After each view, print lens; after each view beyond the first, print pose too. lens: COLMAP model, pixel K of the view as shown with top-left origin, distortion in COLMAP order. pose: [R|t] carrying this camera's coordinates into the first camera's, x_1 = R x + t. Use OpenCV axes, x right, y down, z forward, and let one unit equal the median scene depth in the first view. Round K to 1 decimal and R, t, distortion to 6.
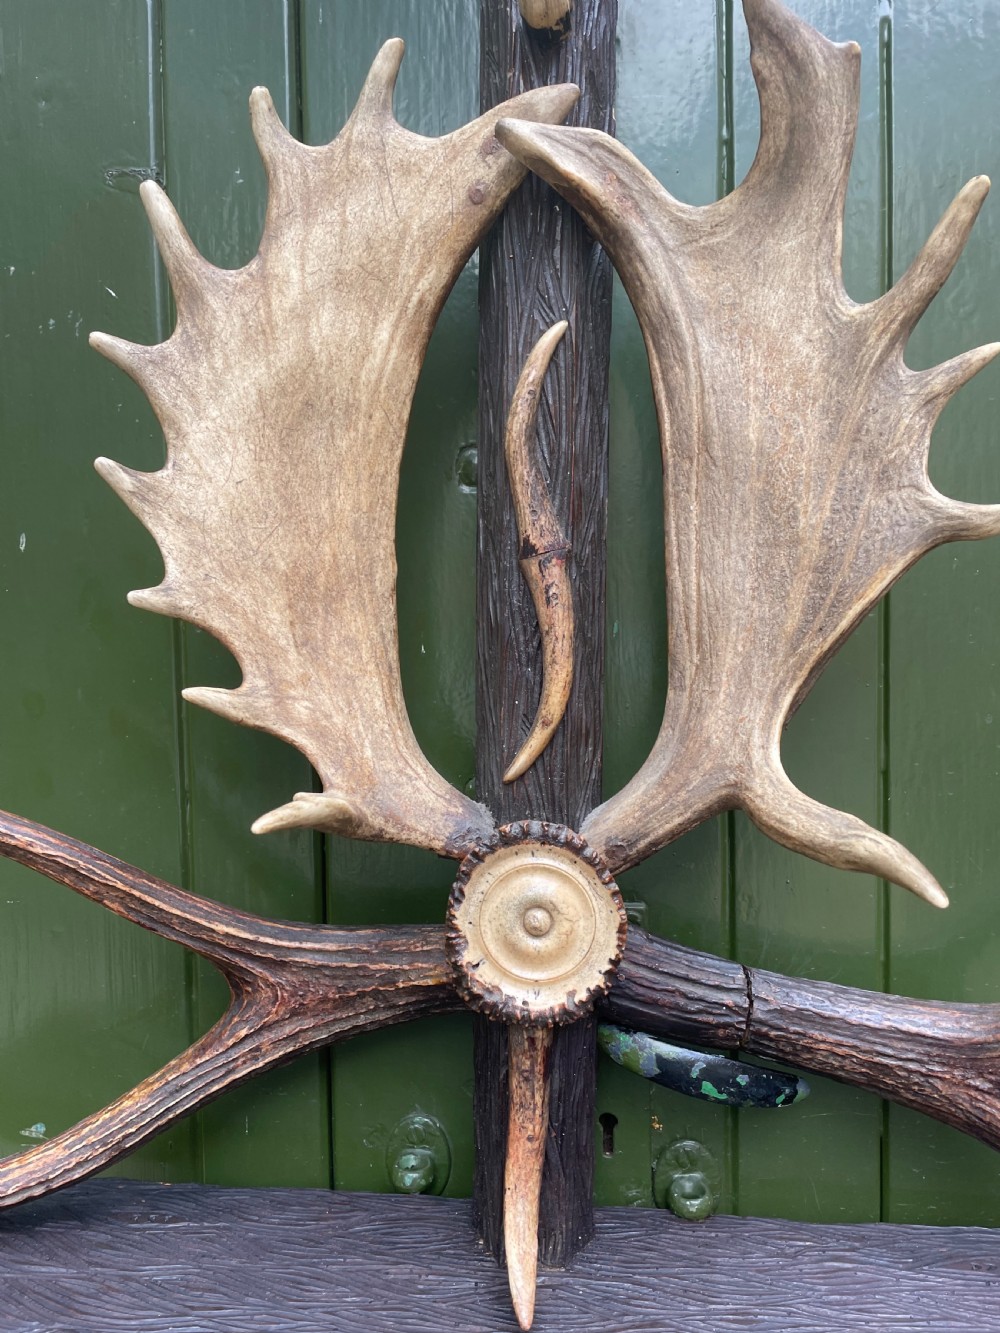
lens RADIAL K [[1017.3, 0, 493.8], [0, 1017.3, 682.9], [0, 0, 1]] dist [0.094906, -0.137202]
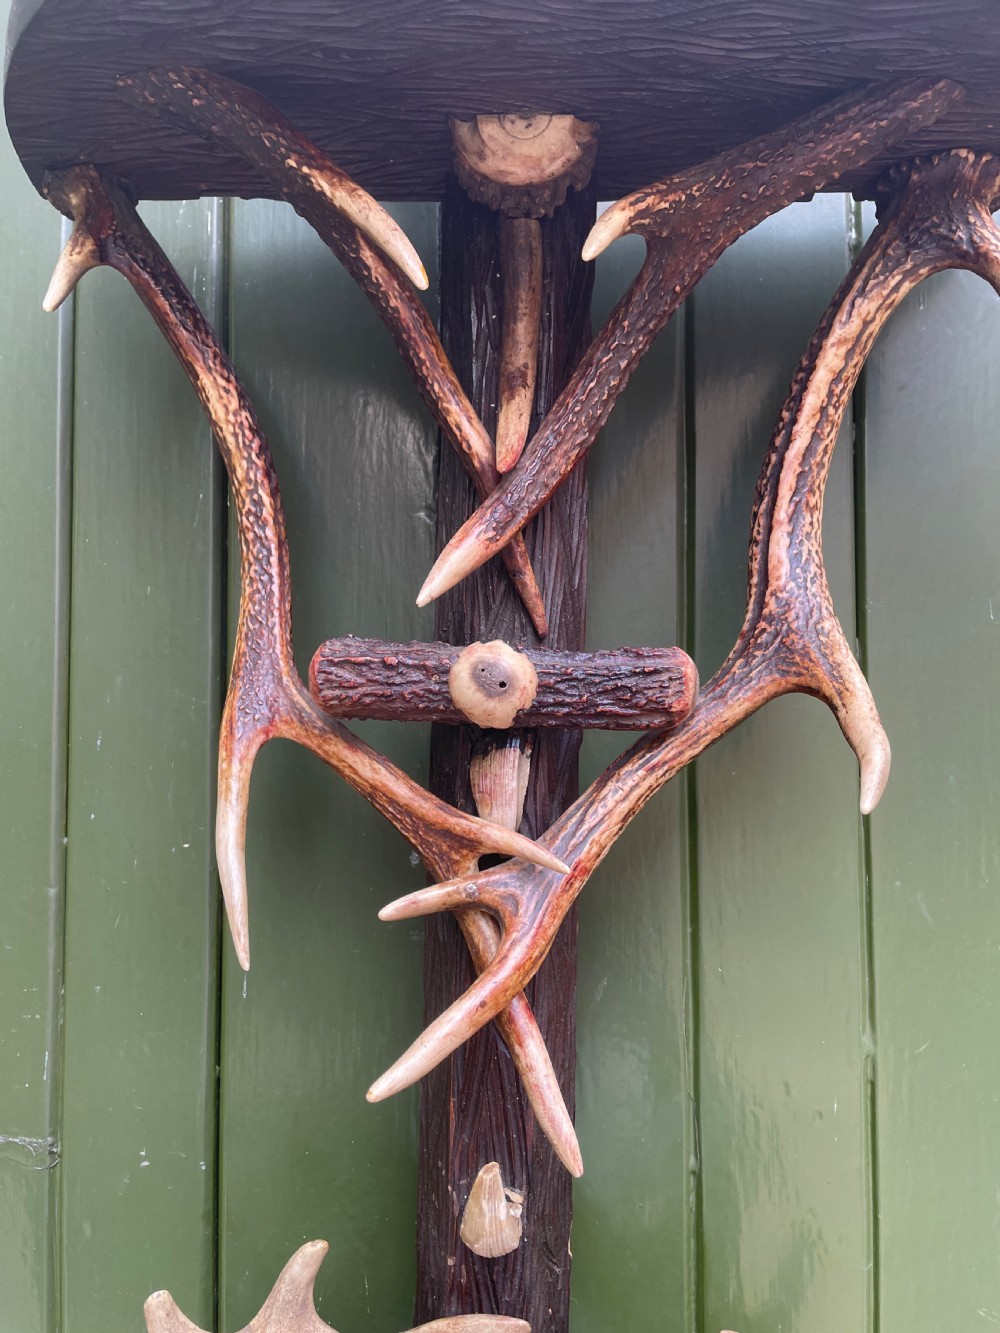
lens RADIAL K [[1017.3, 0, 490.6], [0, 1017.3, 671.0], [0, 0, 1]] dist [0.094906, -0.137202]
pose [[0.998829, 0.019396, 0.044329, 0.001328], [-0.014729, 0.994542, -0.103295, -0.973019], [-0.046091, 0.102522, 0.993662, 0.083231]]
